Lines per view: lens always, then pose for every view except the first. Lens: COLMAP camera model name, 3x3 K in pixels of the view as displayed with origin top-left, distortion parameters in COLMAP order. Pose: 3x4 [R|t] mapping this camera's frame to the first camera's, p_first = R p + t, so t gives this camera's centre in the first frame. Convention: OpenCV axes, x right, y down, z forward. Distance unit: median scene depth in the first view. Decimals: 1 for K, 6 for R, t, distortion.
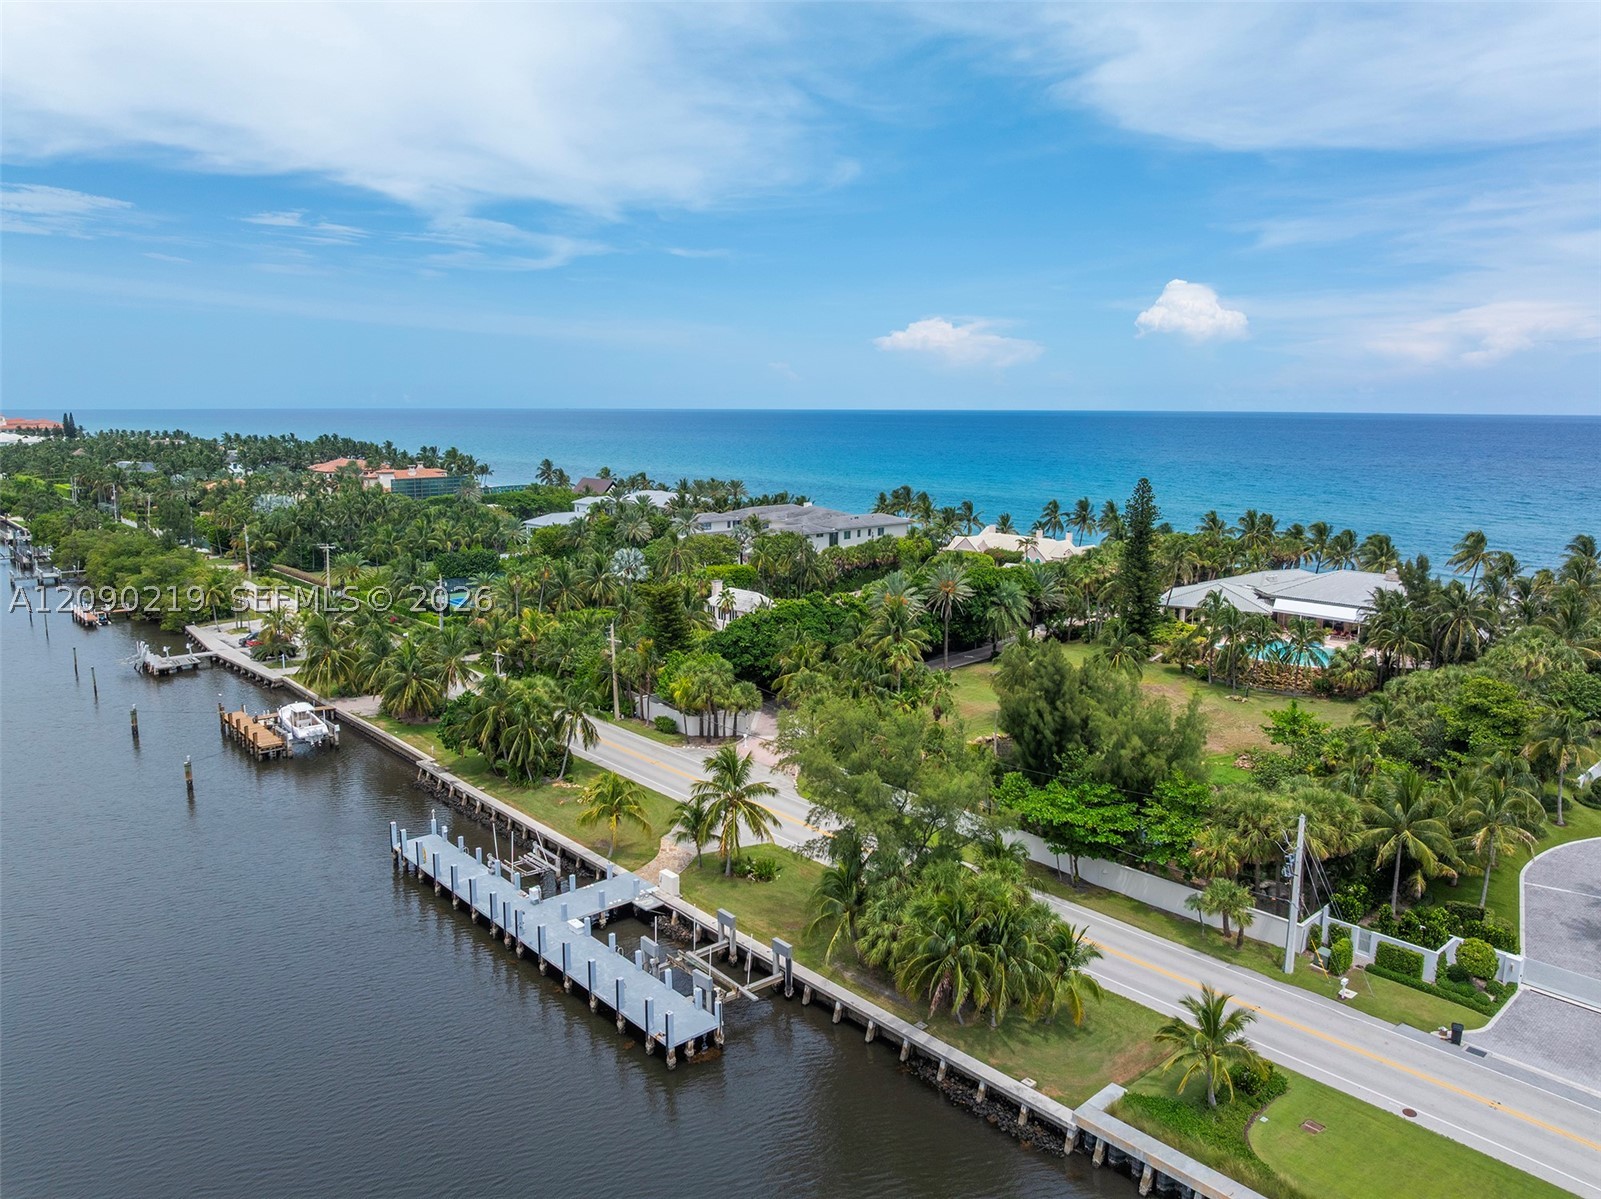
lens RADIAL K [[1118.1, 0, 815.0], [0, 1118.1, 588.0], [0, 0, 1]] dist [-0.045022, 0.017675]
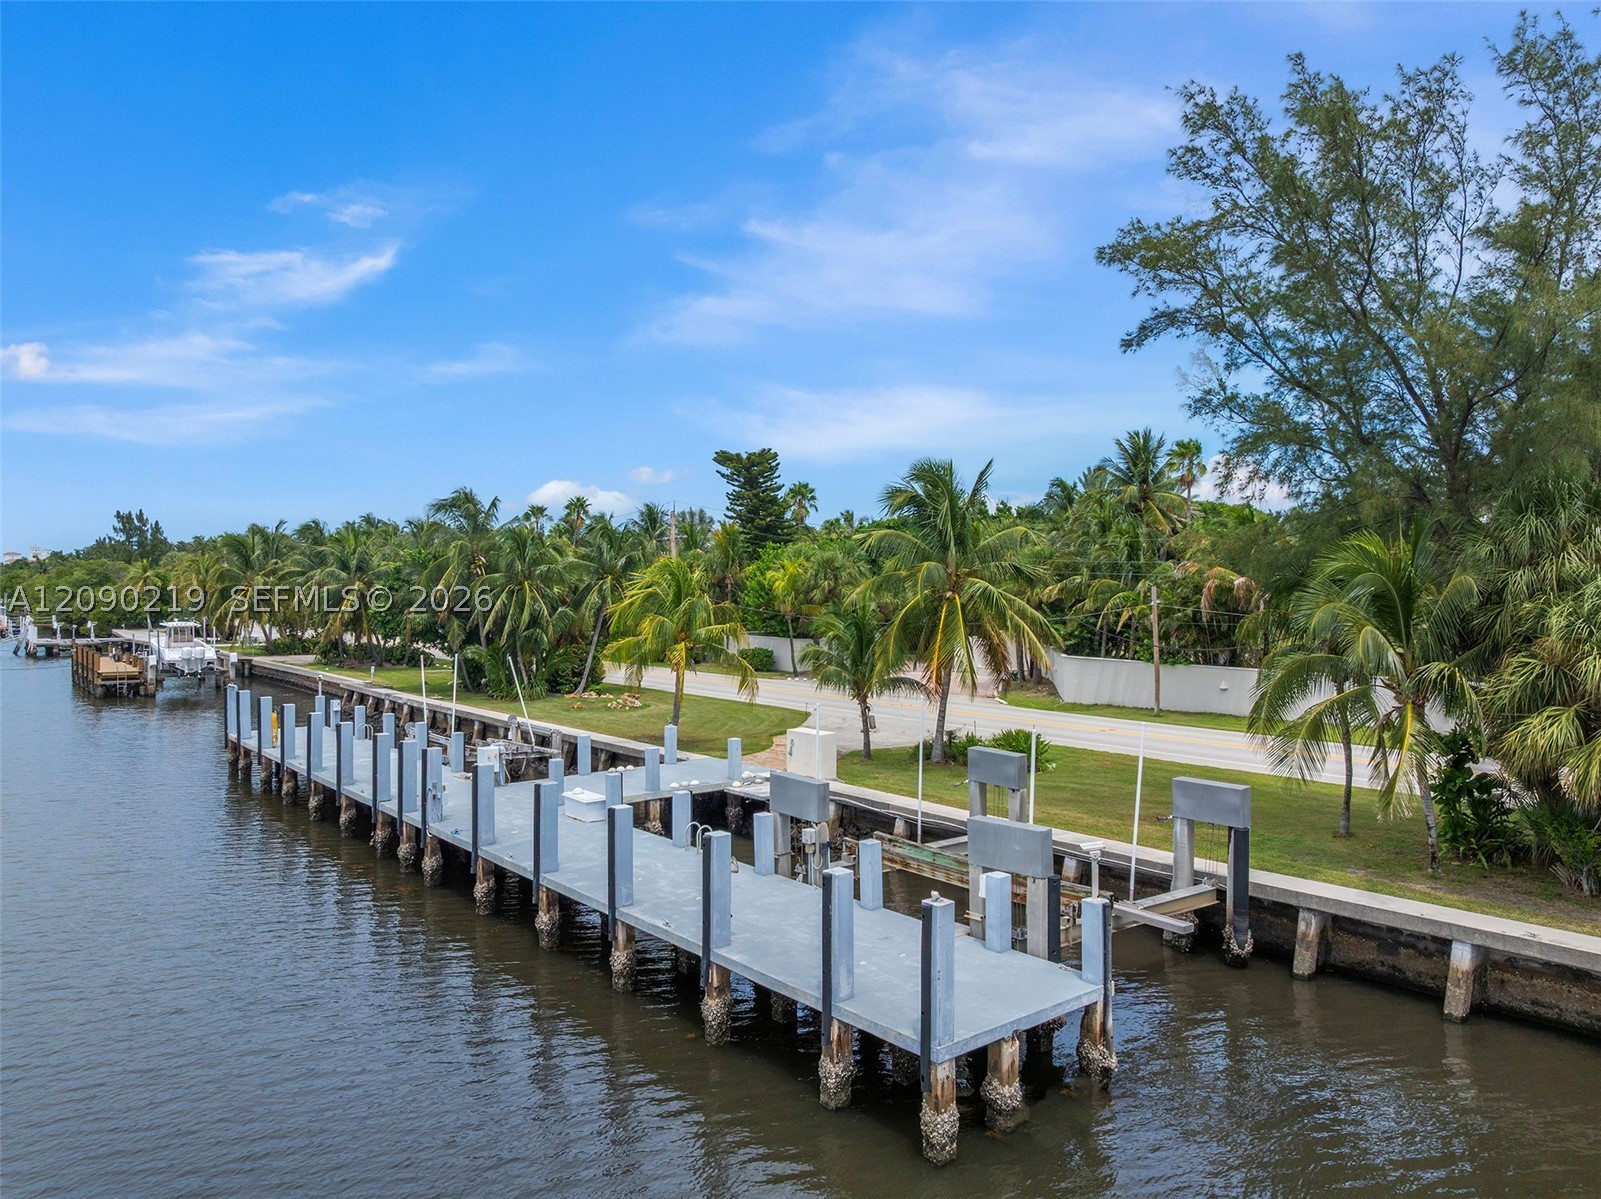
lens RADIAL K [[1118.1, 0, 791.0], [0, 1118.1, 604.7], [0, 0, 1]] dist [-0.045022, 0.017675]
pose [[0.997697, -0.018546, -0.065247, -0.034481], [0.009160, 0.989923, -0.141310, 0.084107], [0.067210, 0.140387, 0.987813, 0.179934]]
